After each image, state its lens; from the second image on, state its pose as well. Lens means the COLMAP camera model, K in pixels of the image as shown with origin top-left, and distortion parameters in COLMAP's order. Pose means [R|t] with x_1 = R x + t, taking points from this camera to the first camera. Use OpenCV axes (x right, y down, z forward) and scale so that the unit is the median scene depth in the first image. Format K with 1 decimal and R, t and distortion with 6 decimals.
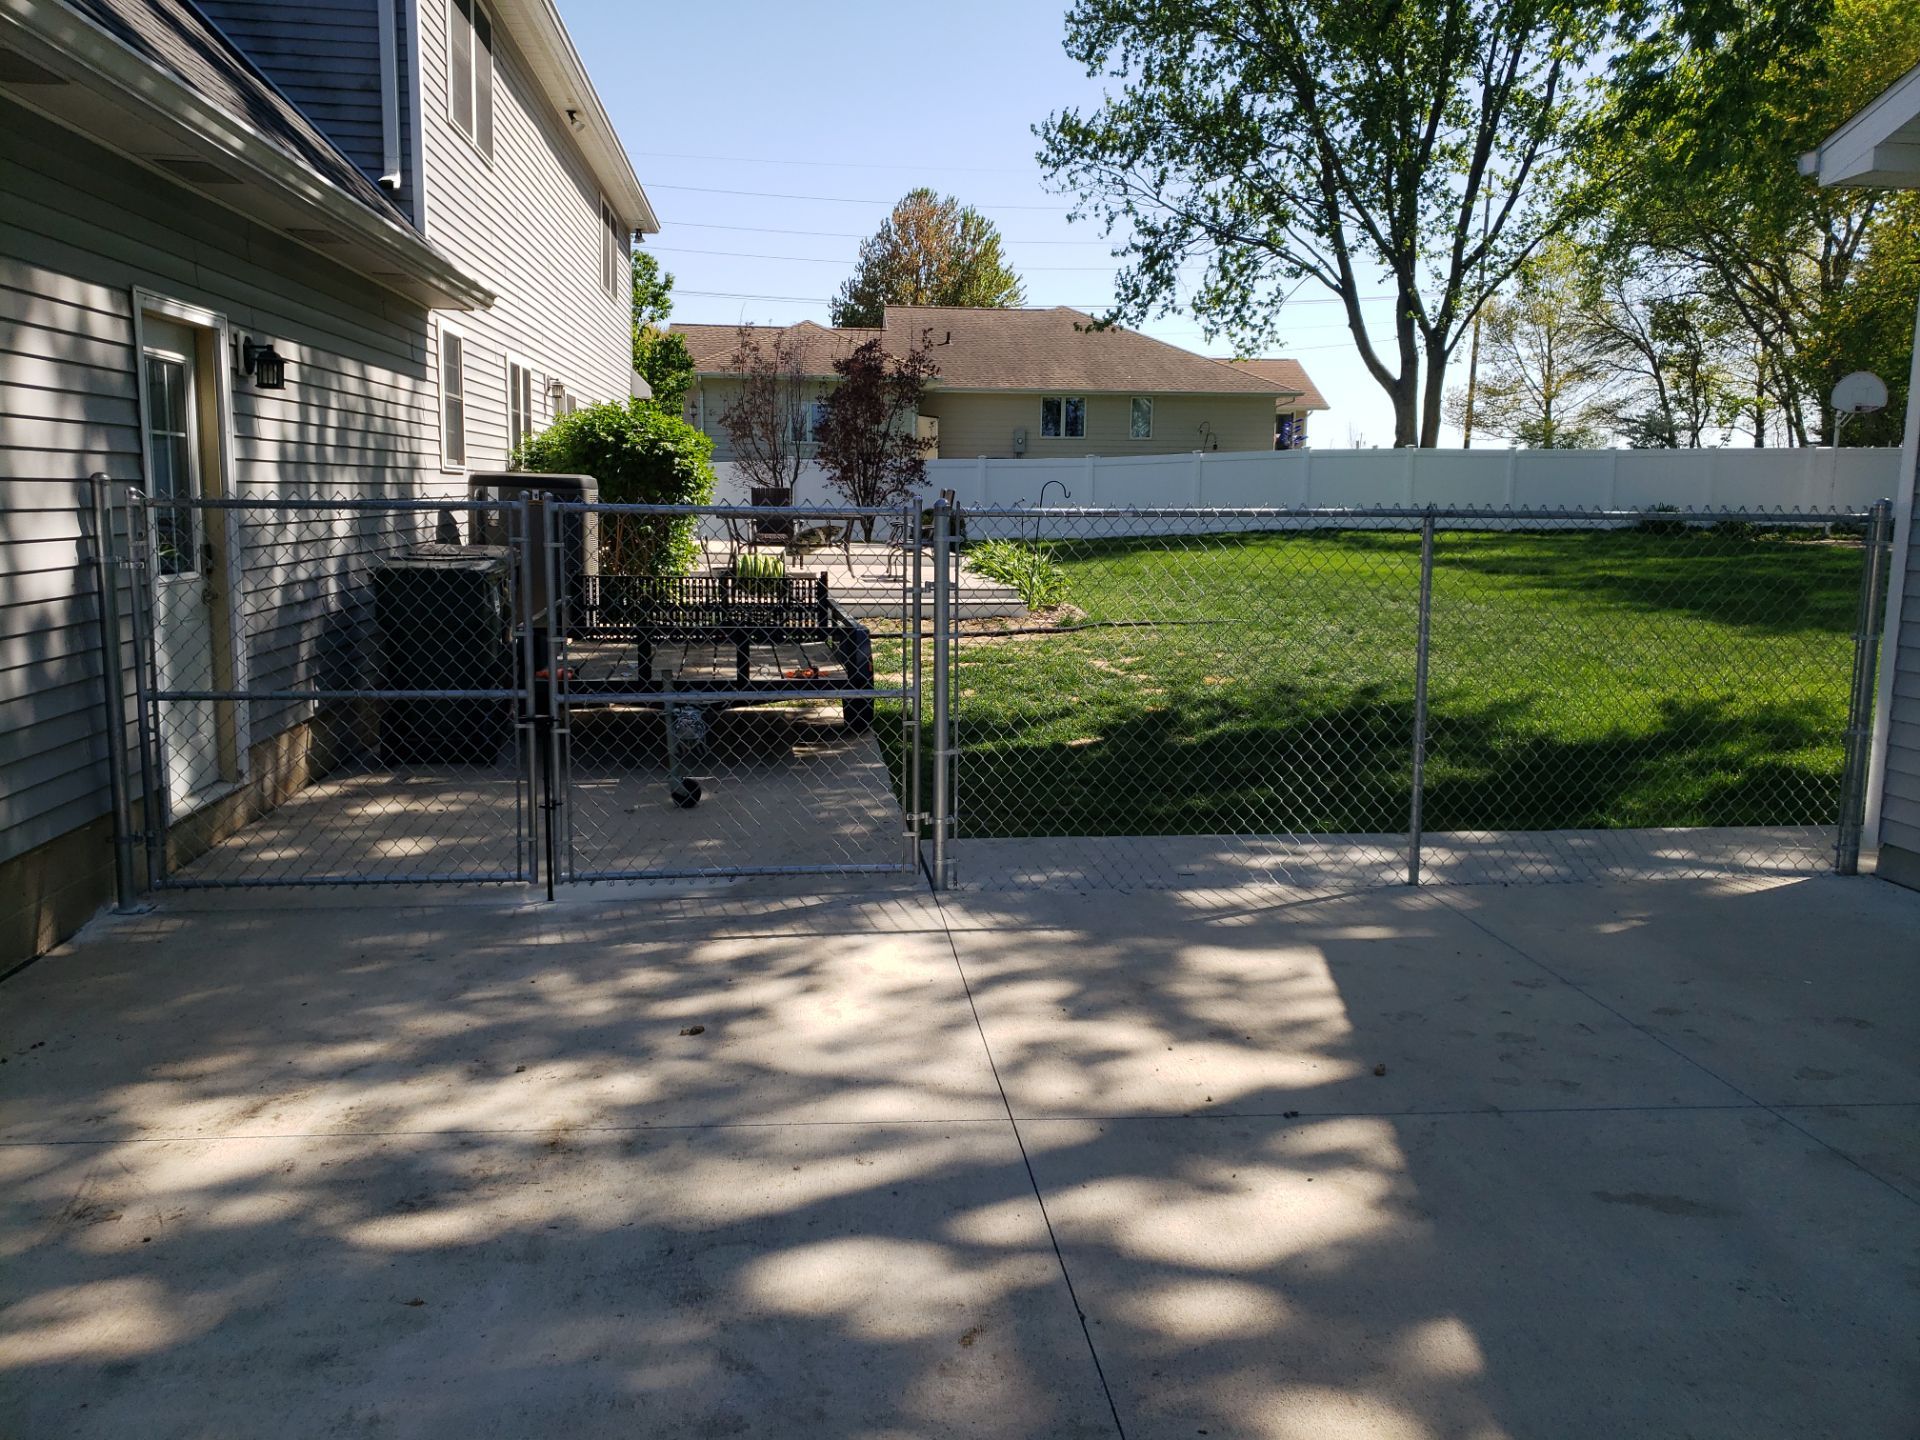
lens RADIAL K [[1569.1, 0, 960.0], [0, 1569.1, 720.0], [0, 0, 1]] dist [0.010412, 0.004290]
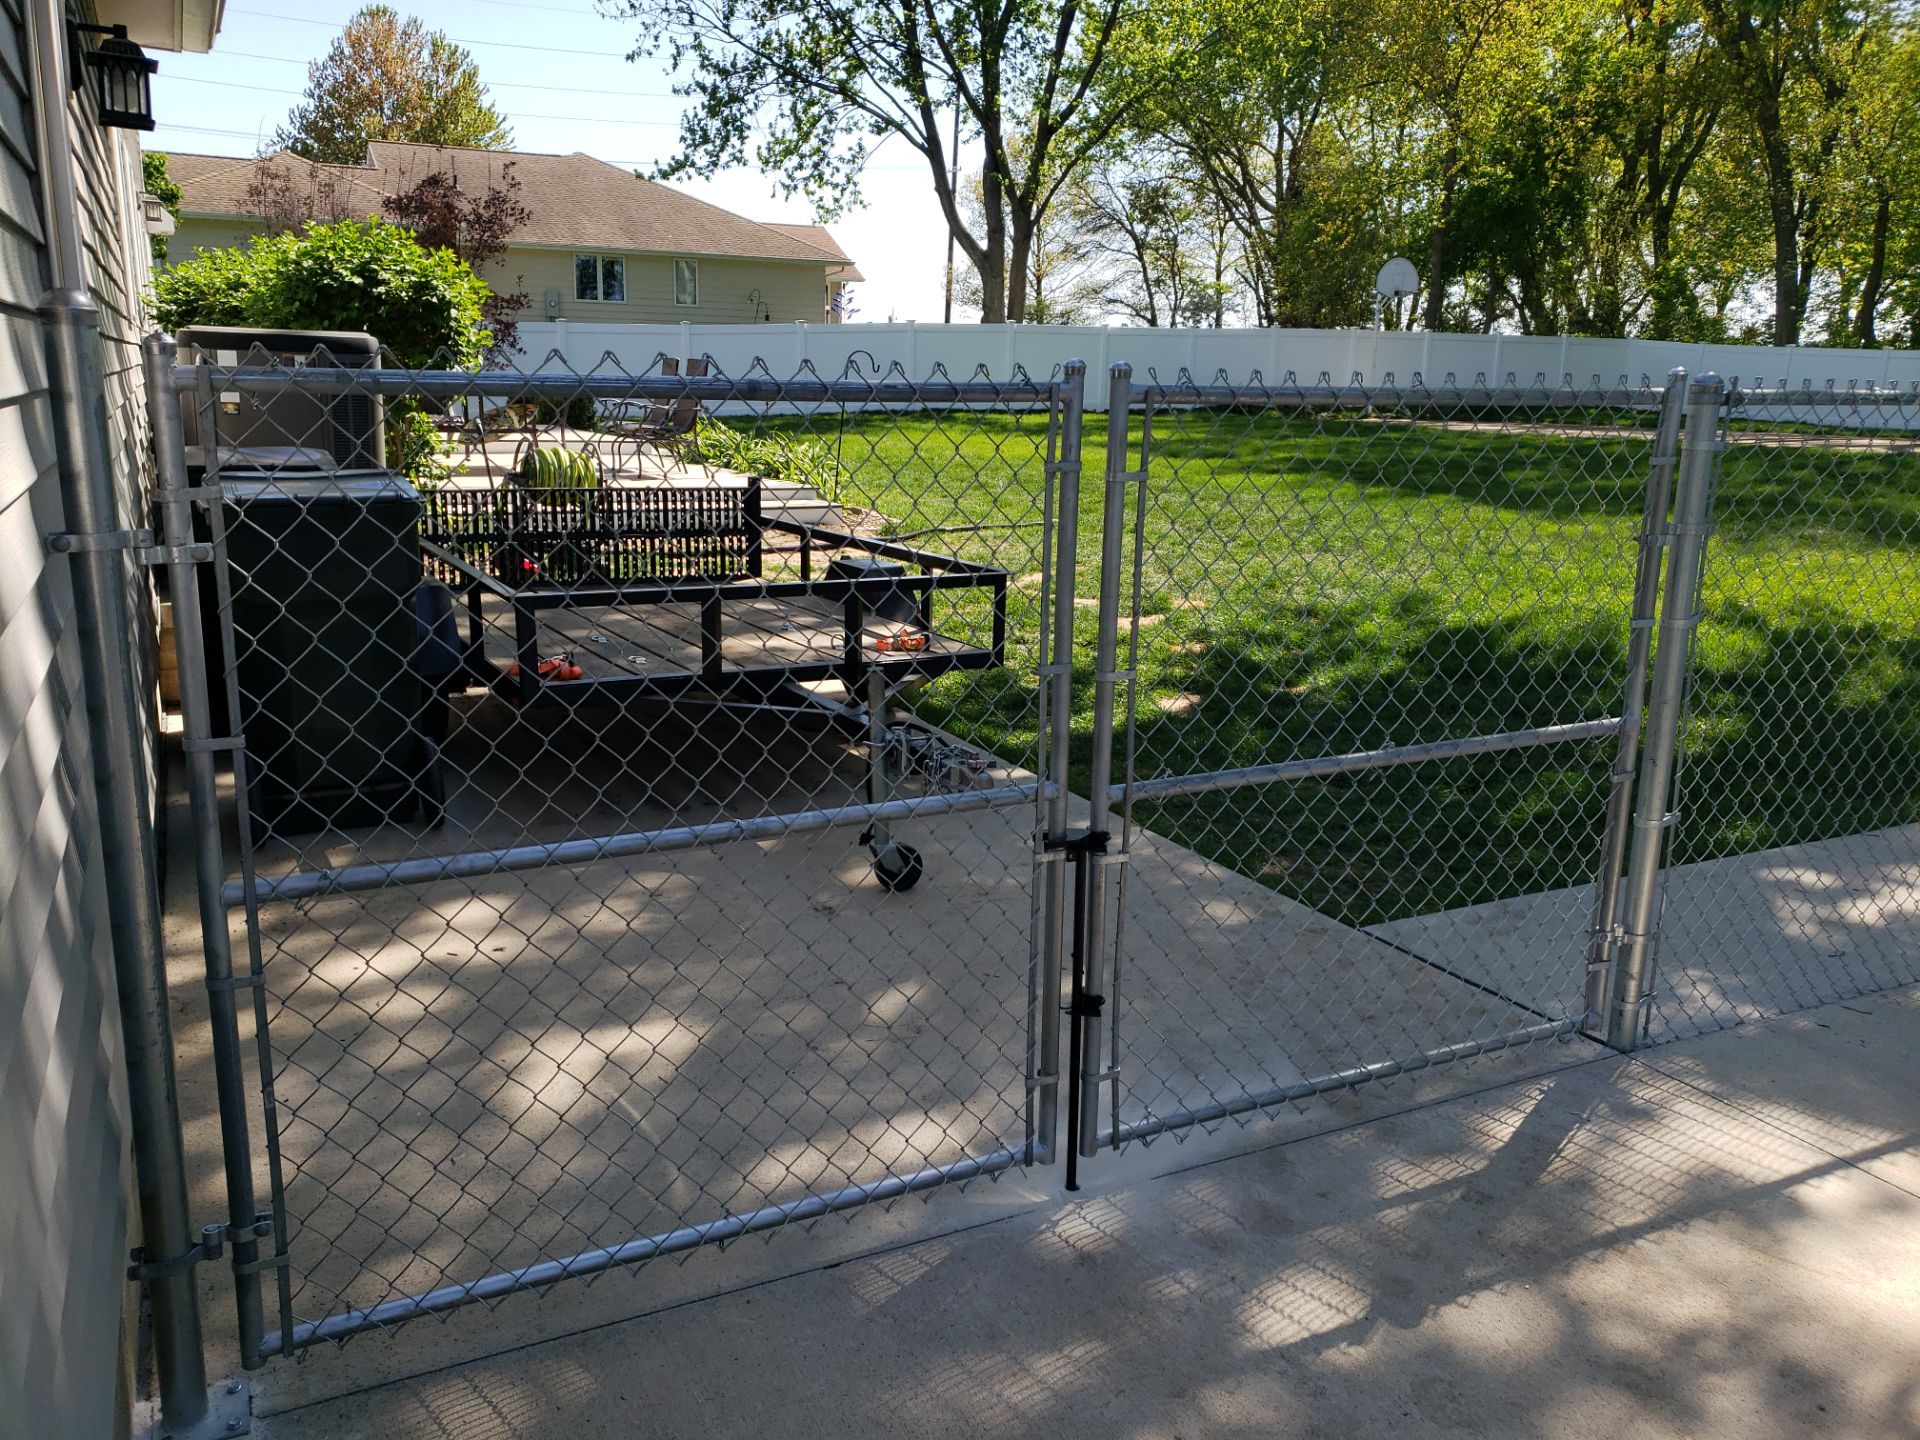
lens RADIAL K [[1520.4, 0, 970.6], [0, 1520.4, 752.8], [0, 0, 1]] dist [0.104813, -0.168867]
pose [[0.938815, -0.073632, 0.336458, -0.069273], [0.038415, 0.993171, 0.110162, -0.012588], [-0.342272, -0.090497, 0.935233, 0.085502]]
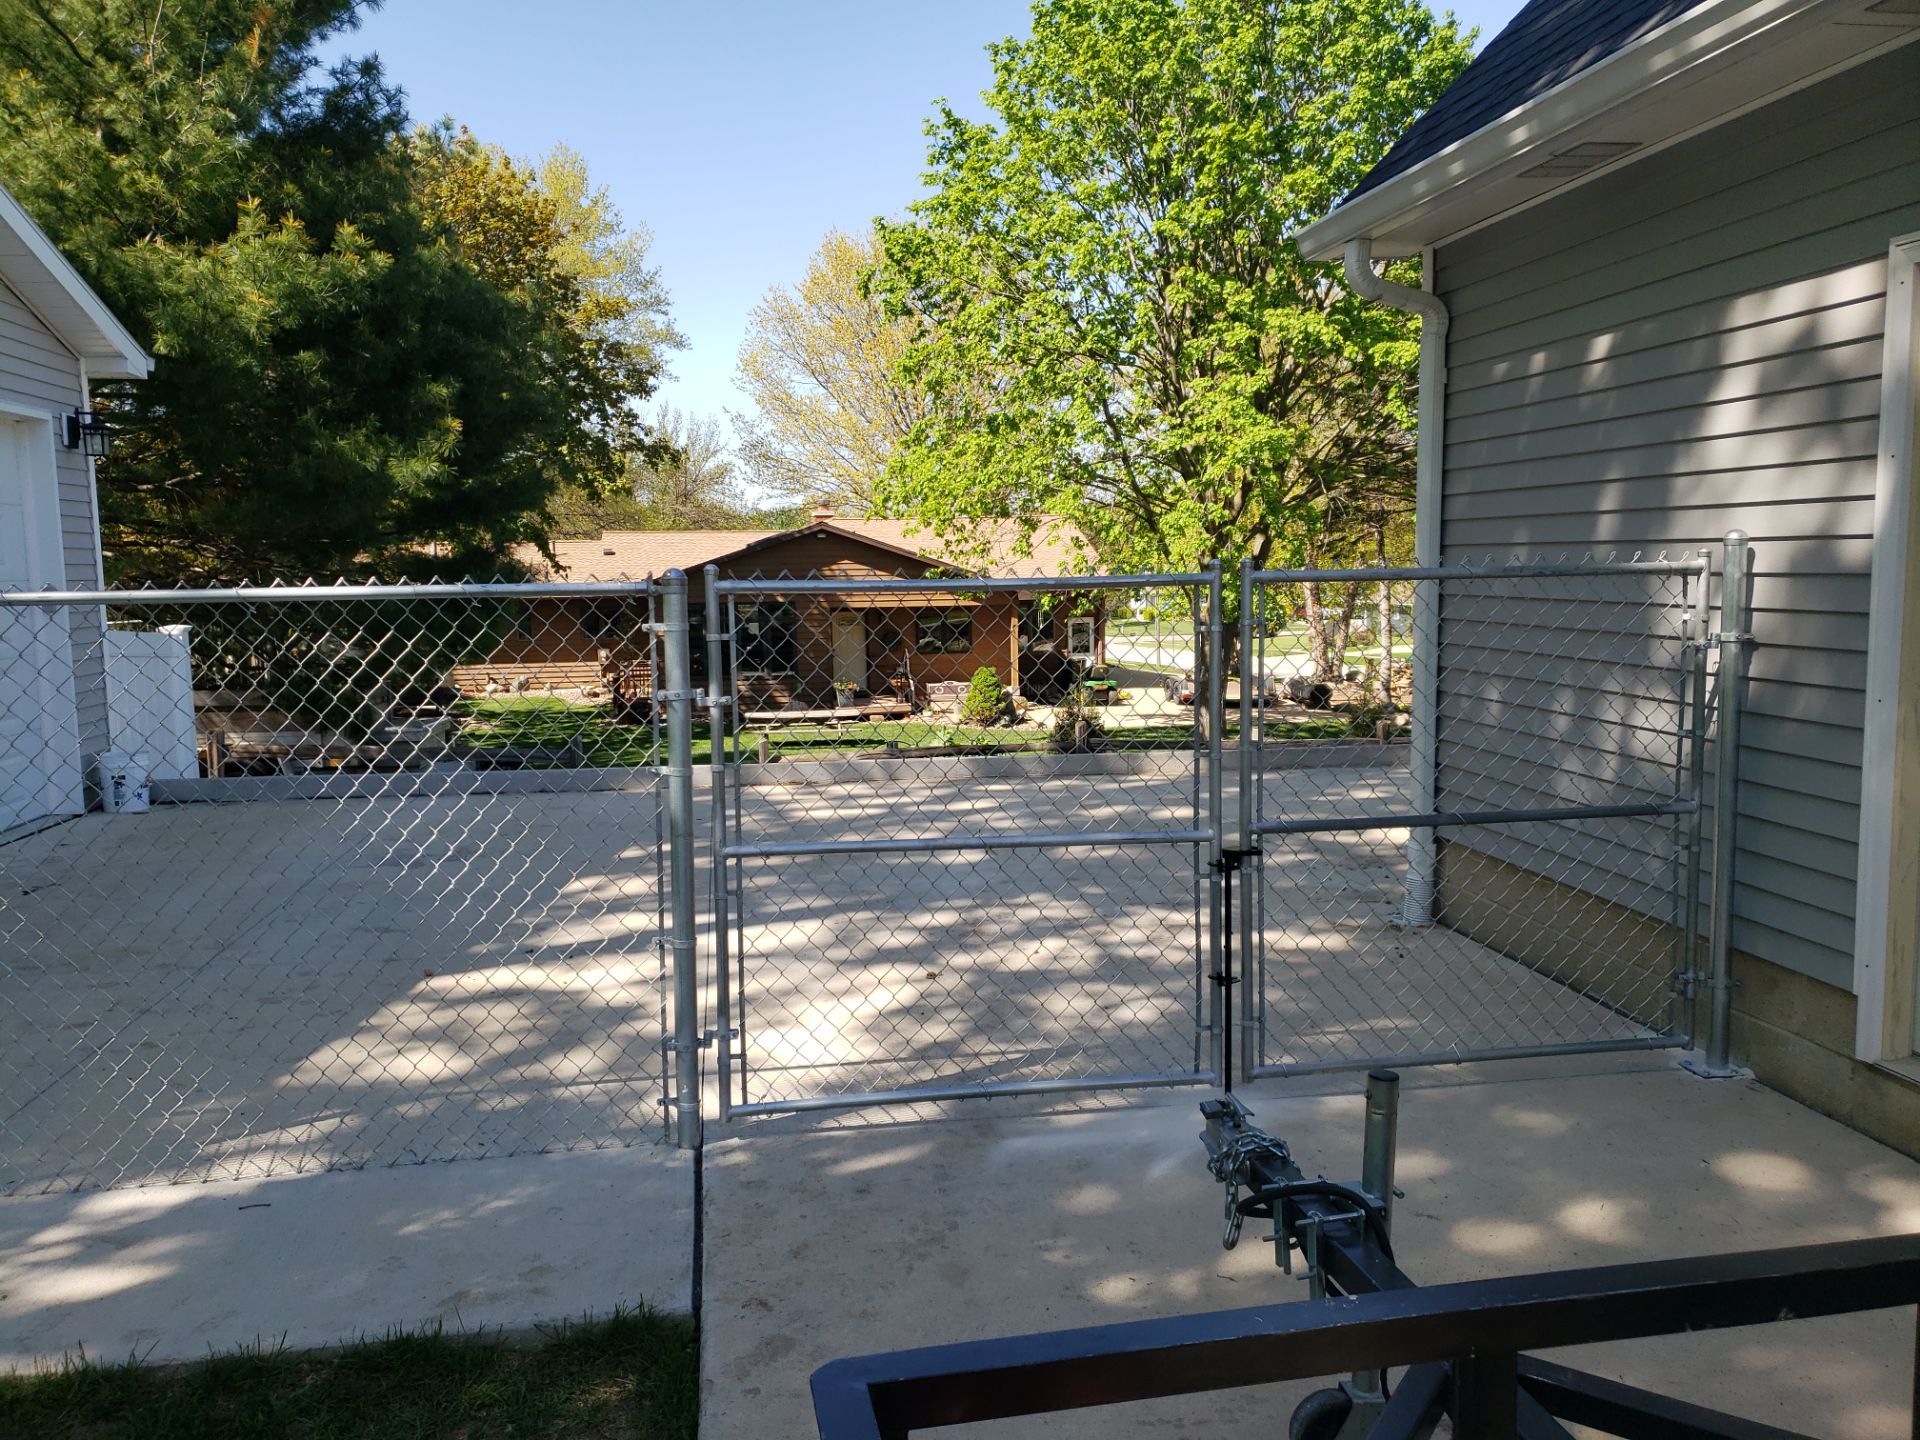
lens RADIAL K [[1520.4, 0, 970.6], [0, 1520.4, 752.8], [0, 0, 1]] dist [0.104813, -0.168867]
pose [[-0.999228, -0.007353, -0.038600, -0.015934], [-0.017261, 0.964615, 0.263098, -0.036408], [0.035300, 0.263561, -0.963997, 0.259744]]
